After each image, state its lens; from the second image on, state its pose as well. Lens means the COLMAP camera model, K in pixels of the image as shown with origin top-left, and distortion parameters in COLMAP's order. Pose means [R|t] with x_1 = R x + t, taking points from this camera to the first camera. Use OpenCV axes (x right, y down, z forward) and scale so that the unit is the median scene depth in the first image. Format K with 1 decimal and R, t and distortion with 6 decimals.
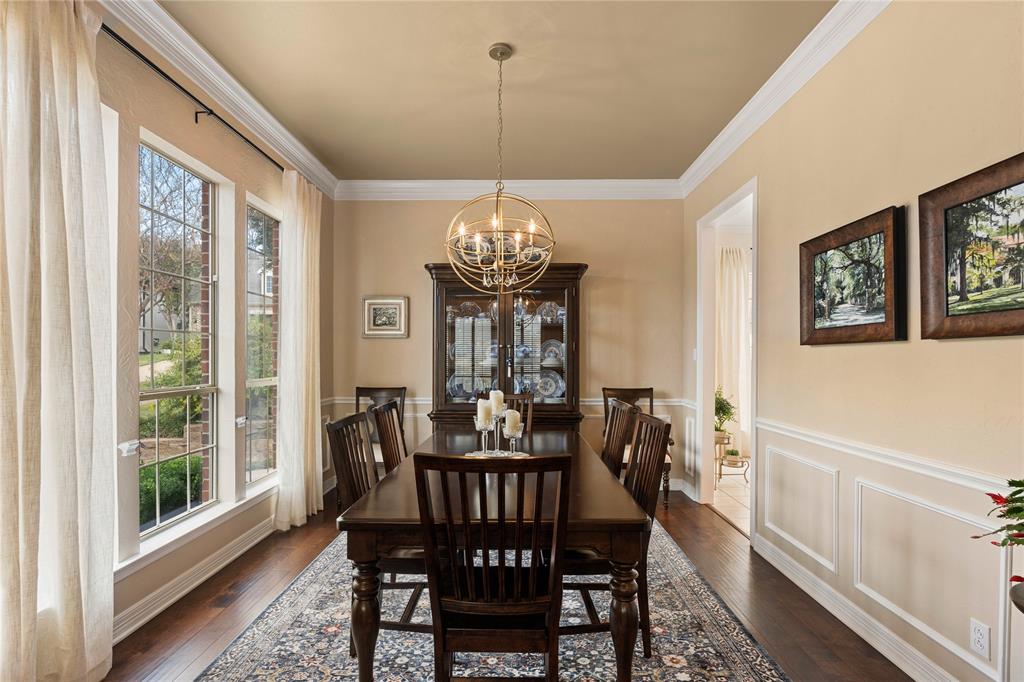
lens RADIAL K [[475.5, 0, 507.8], [0, 475.5, 356.4], [0, 0, 1]] dist [-0.002145, -0.000227]
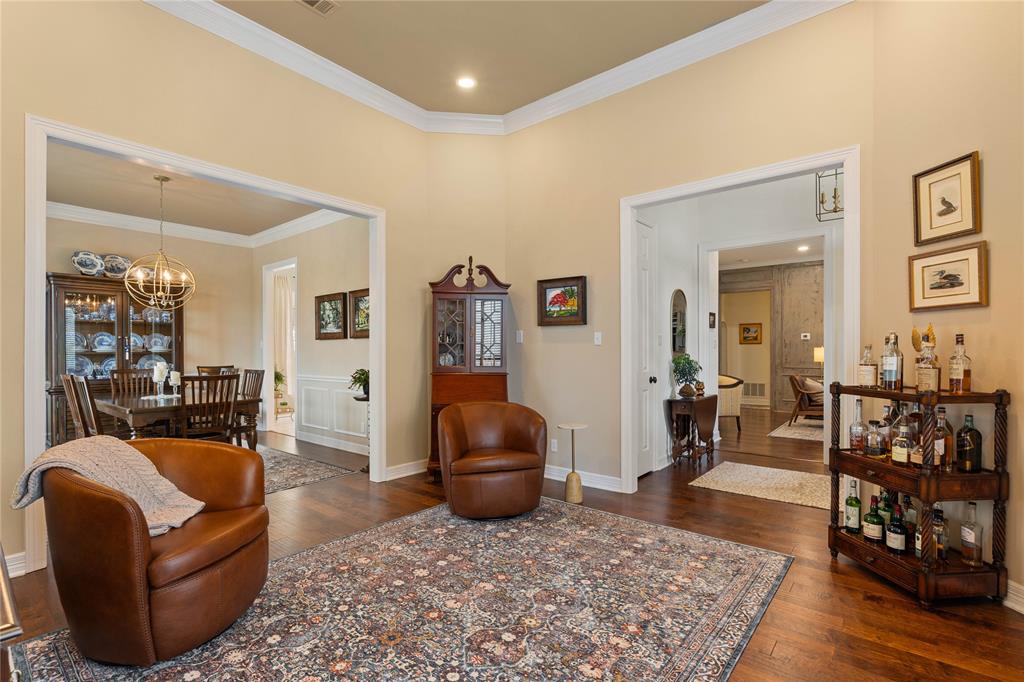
lens RADIAL K [[475.5, 0, 507.8], [0, 475.5, 356.4], [0, 0, 1]] dist [-0.002145, -0.000227]
pose [[0.623758, -0.012510, 0.781517, -0.651726], [0.001350, 0.999888, 0.014928, 0.025368], [-0.781616, -0.008256, 0.623705, -1.254864]]
